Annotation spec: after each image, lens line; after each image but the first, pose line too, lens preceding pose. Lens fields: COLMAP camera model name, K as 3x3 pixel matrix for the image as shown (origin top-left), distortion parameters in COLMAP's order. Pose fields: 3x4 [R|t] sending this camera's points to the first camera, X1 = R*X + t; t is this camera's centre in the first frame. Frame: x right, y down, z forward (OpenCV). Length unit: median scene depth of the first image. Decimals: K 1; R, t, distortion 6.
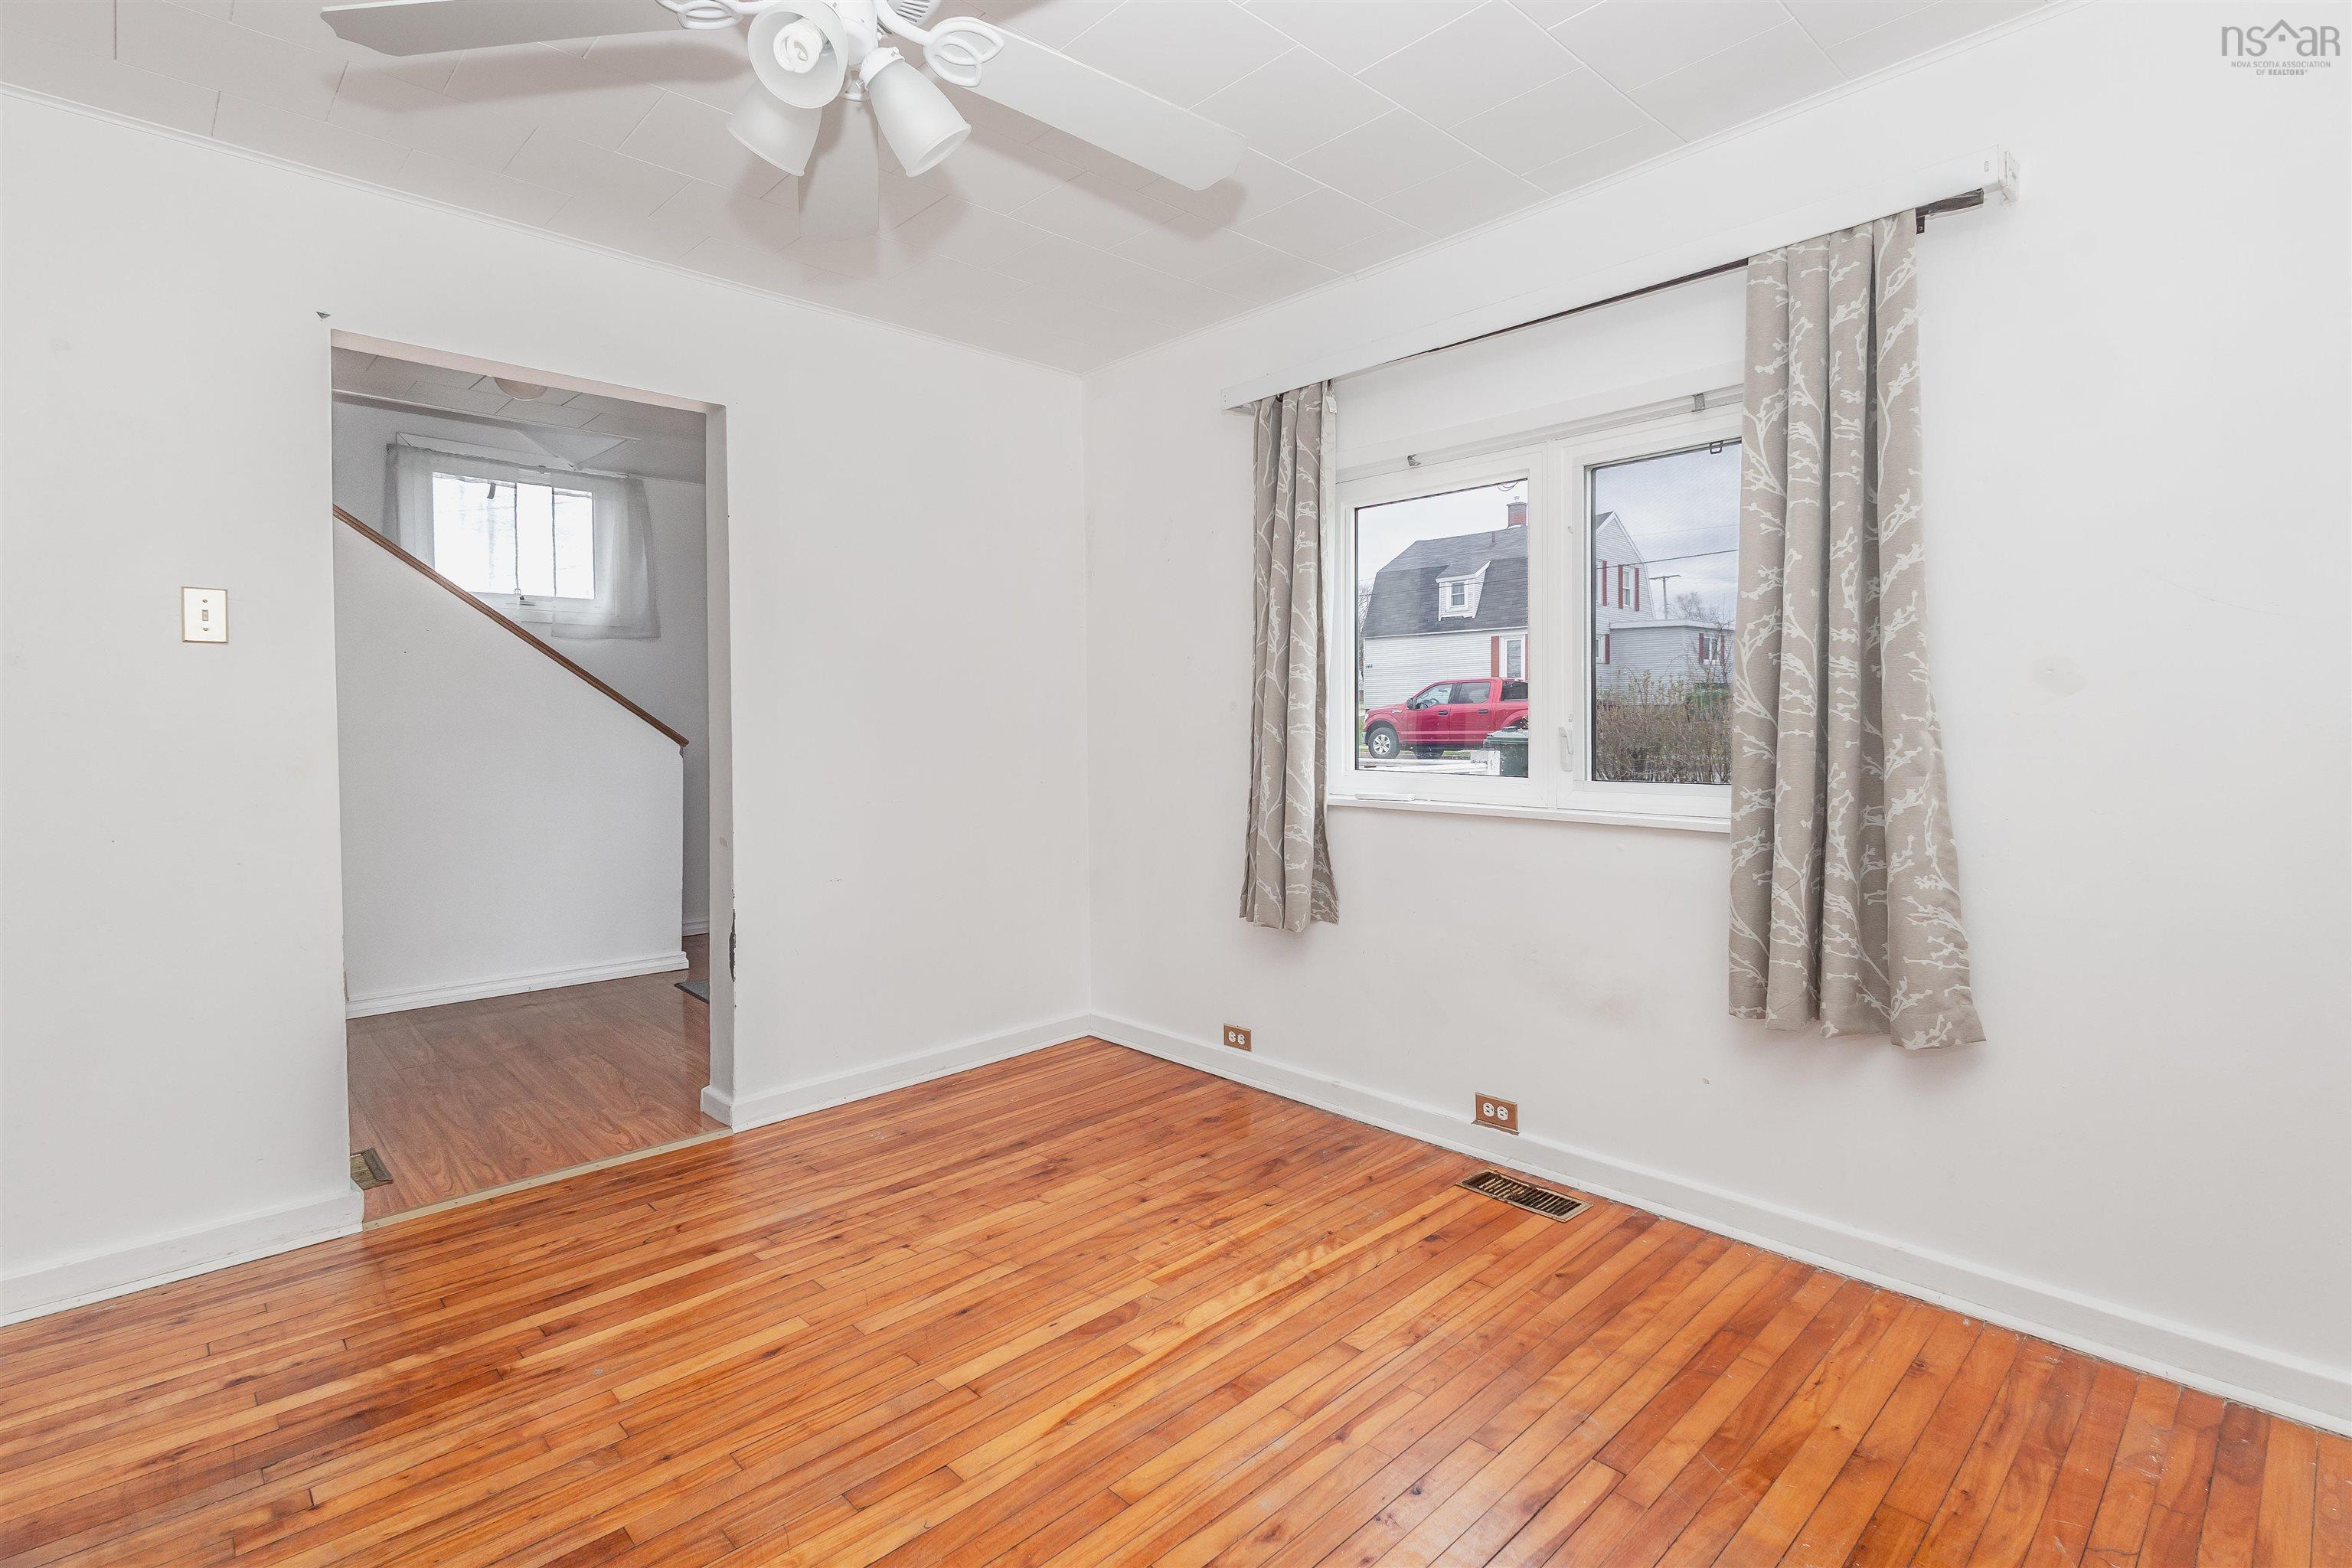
lens RADIAL K [[1098.2, 0, 1175.0], [0, 1098.2, 760.5], [0, 0, 1]] dist [0.014981, -0.002884]
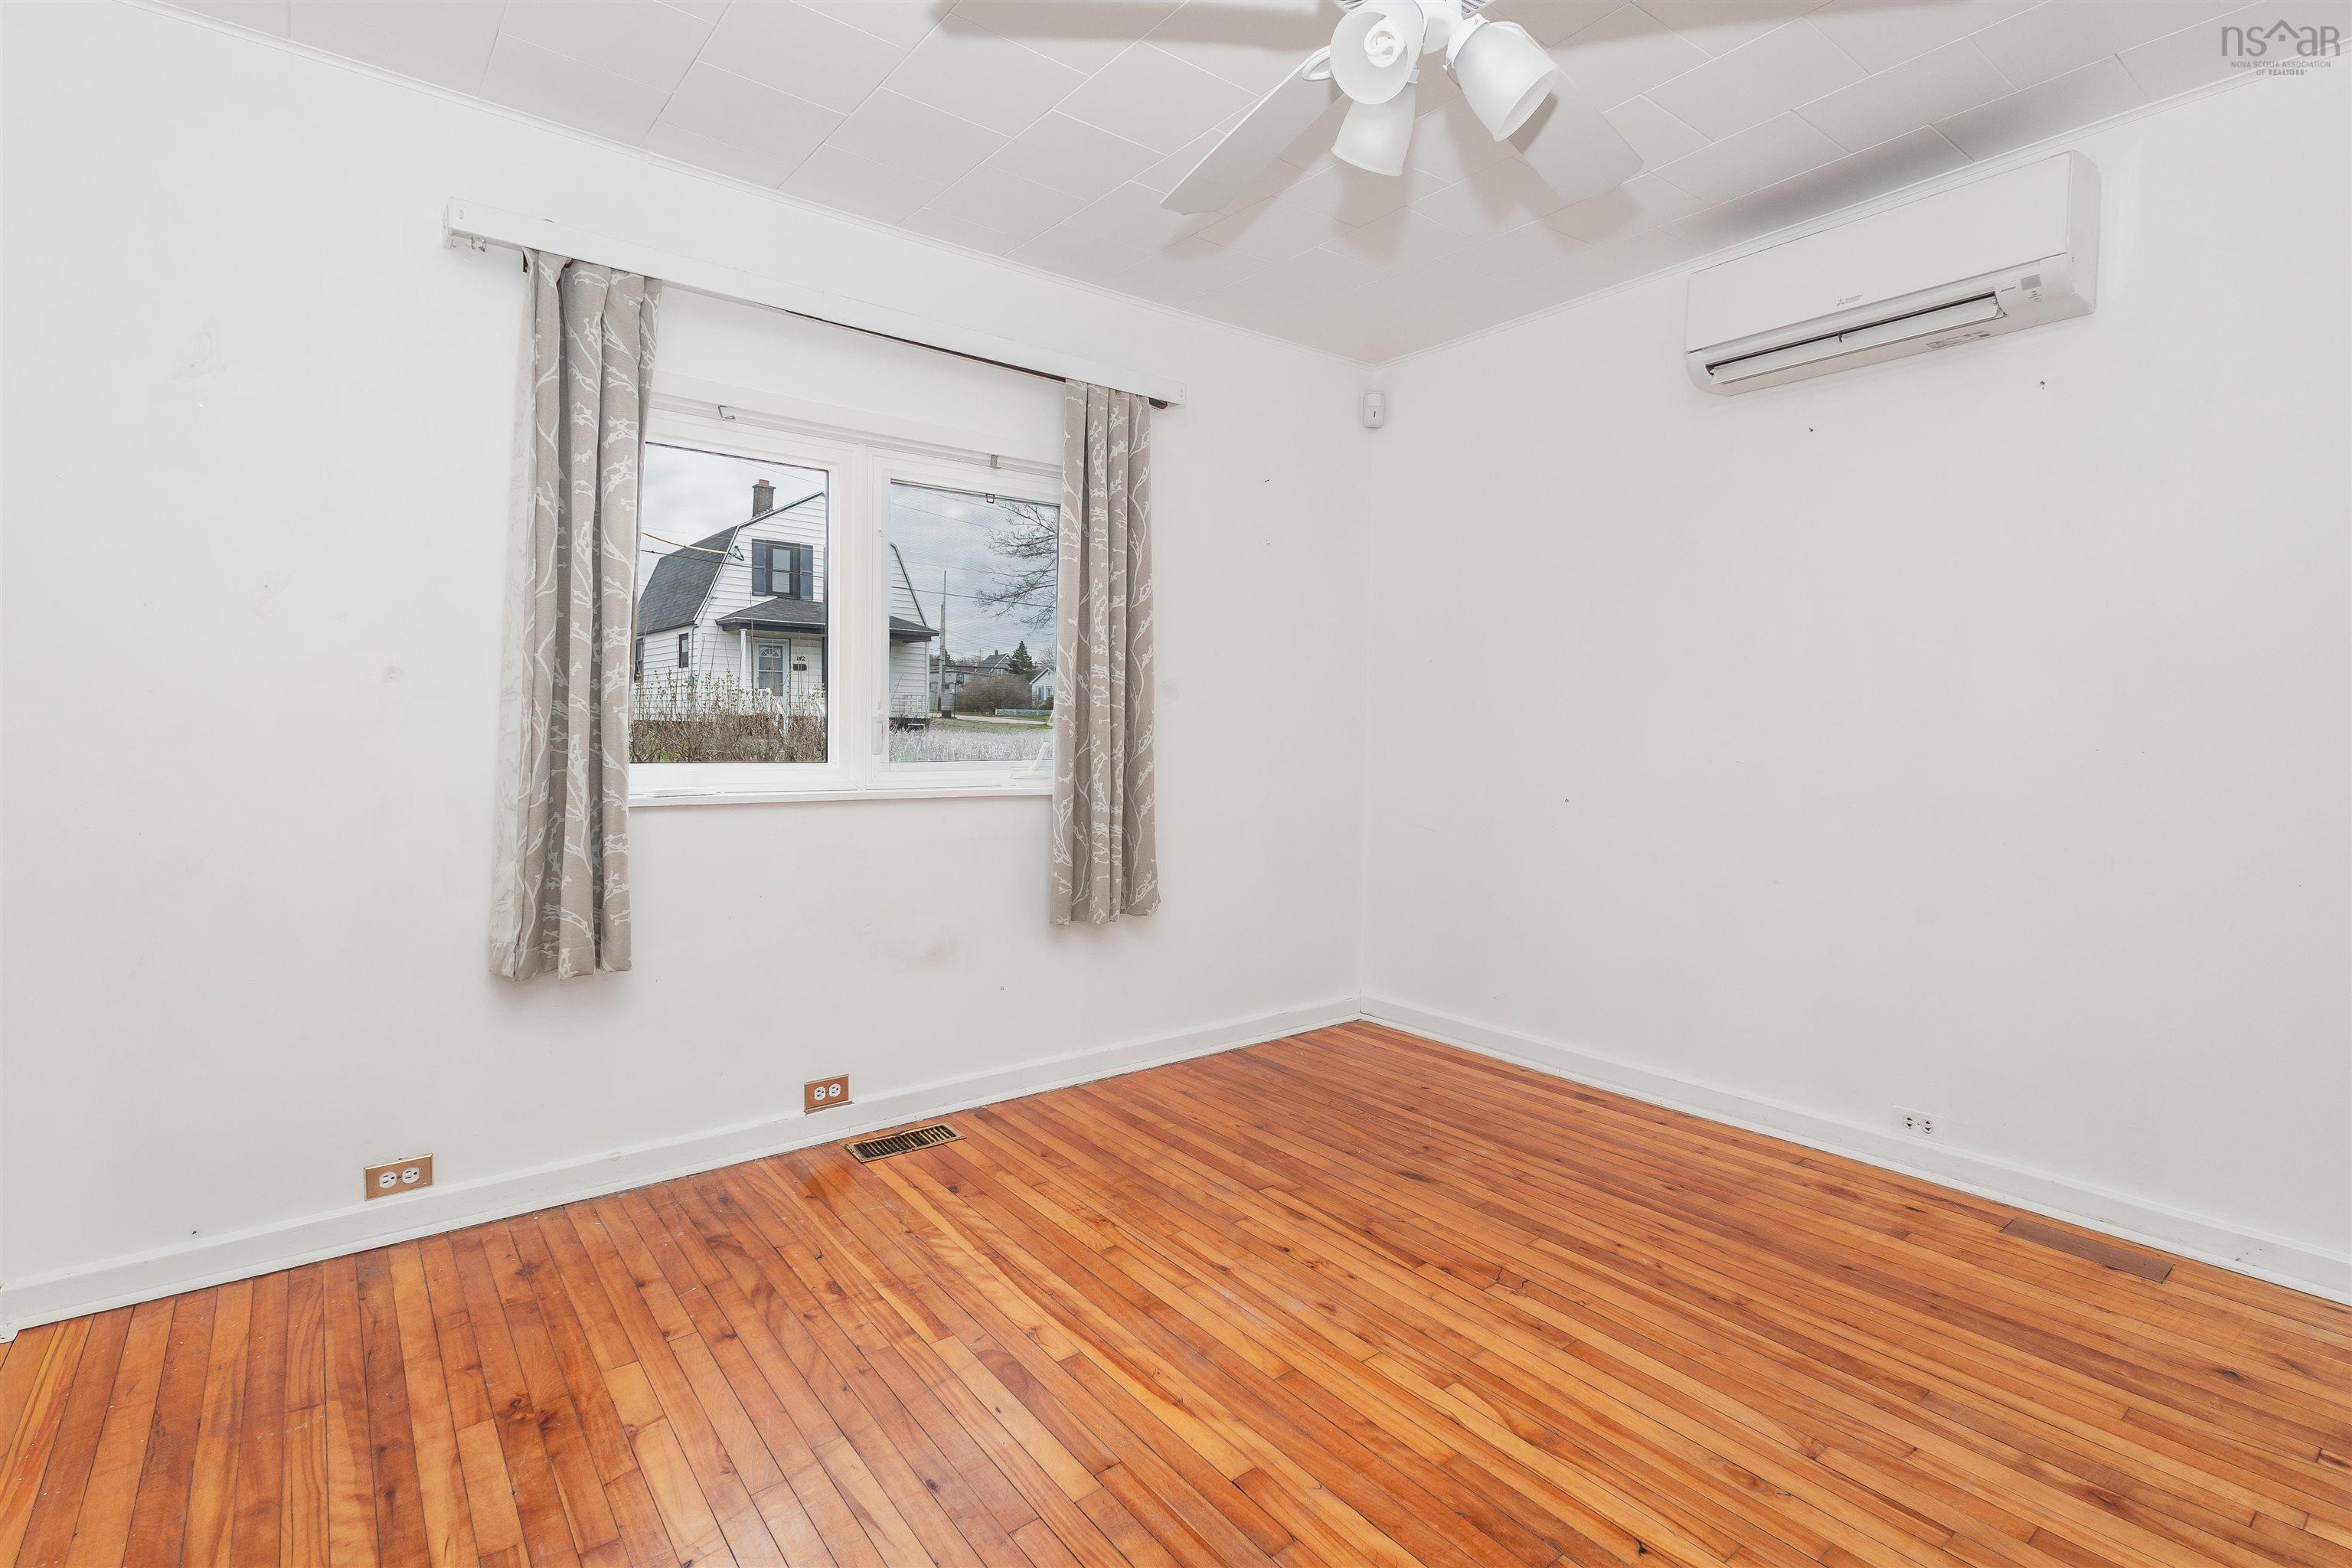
lens RADIAL K [[1098.2, 0, 1225.3], [0, 1098.2, 761.2], [0, 0, 1]] dist [0.014981, -0.002884]
pose [[0.076136, -0.027312, 0.996723, -0.837178], [0.021426, 0.999439, 0.025750, -0.003734], [-0.996867, 0.019396, 0.076678, 0.677351]]
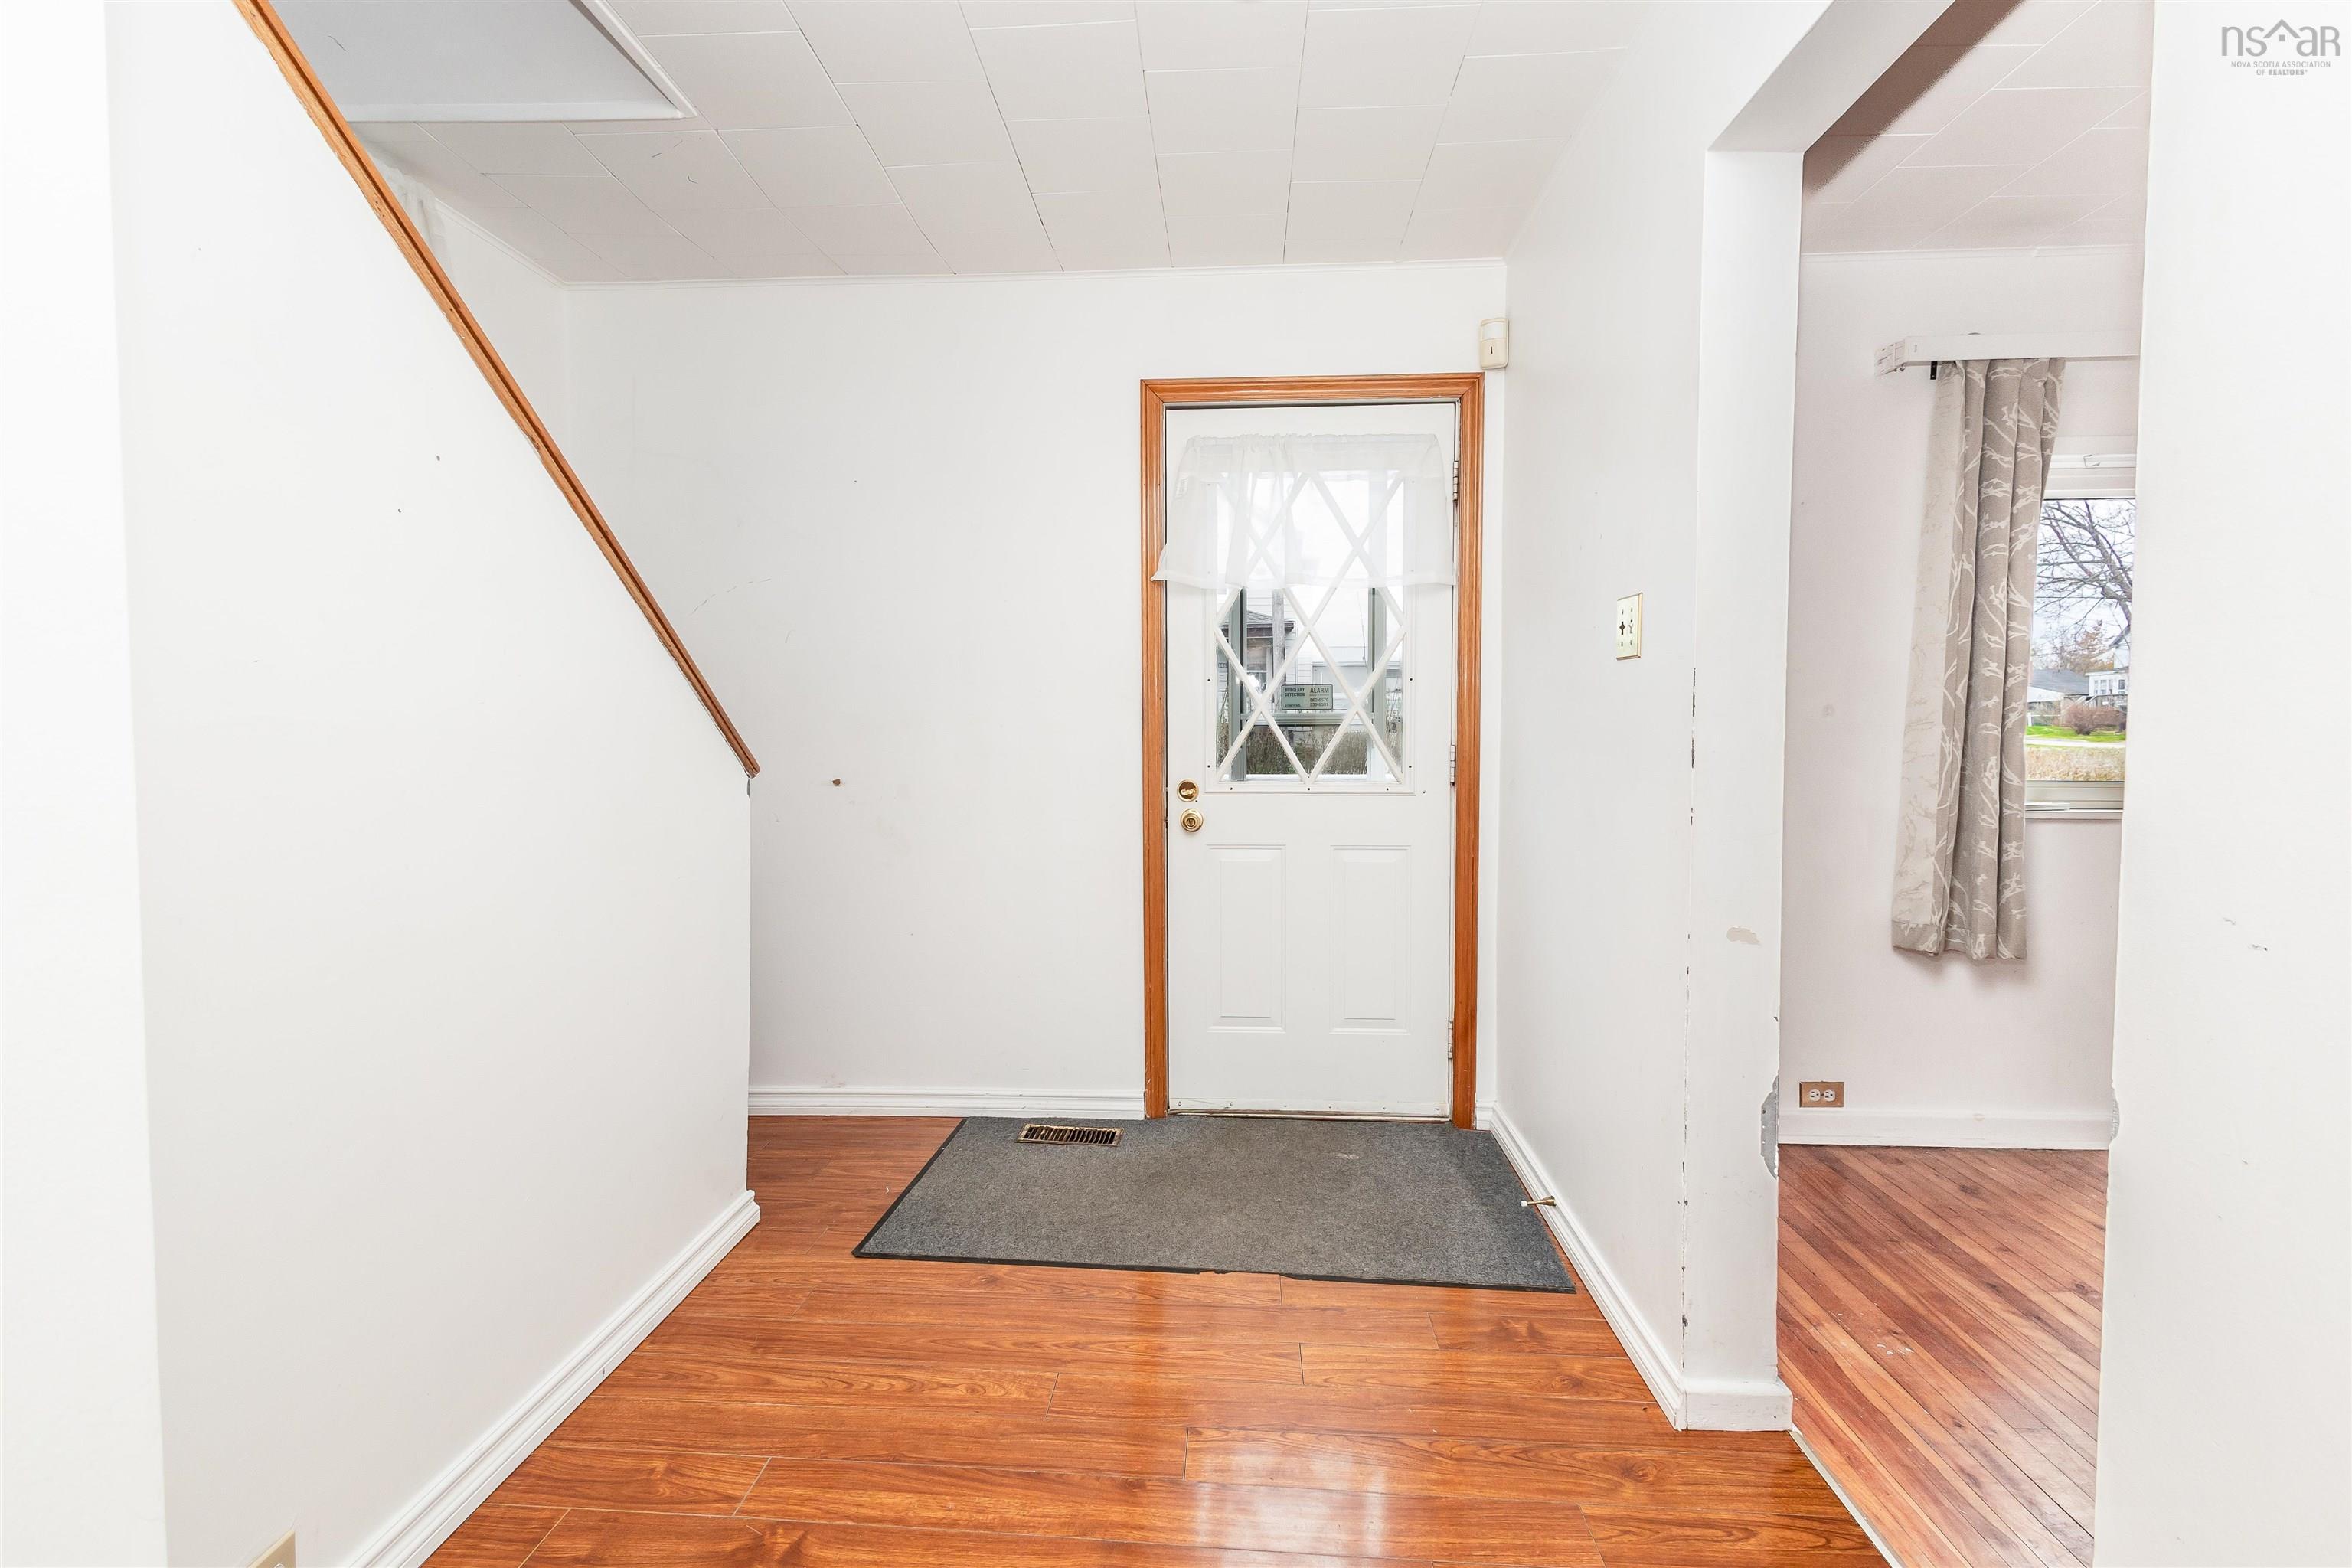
lens RADIAL K [[1098.2, 0, 1177.8], [0, 1098.2, 778.2], [0, 0, 1]] dist [0.014981, -0.002884]
pose [[0.734957, -0.017037, 0.677900, -1.342609], [0.017584, 0.999827, 0.006064, -0.014235], [-0.677886, 0.007464, 0.735129, 1.053977]]
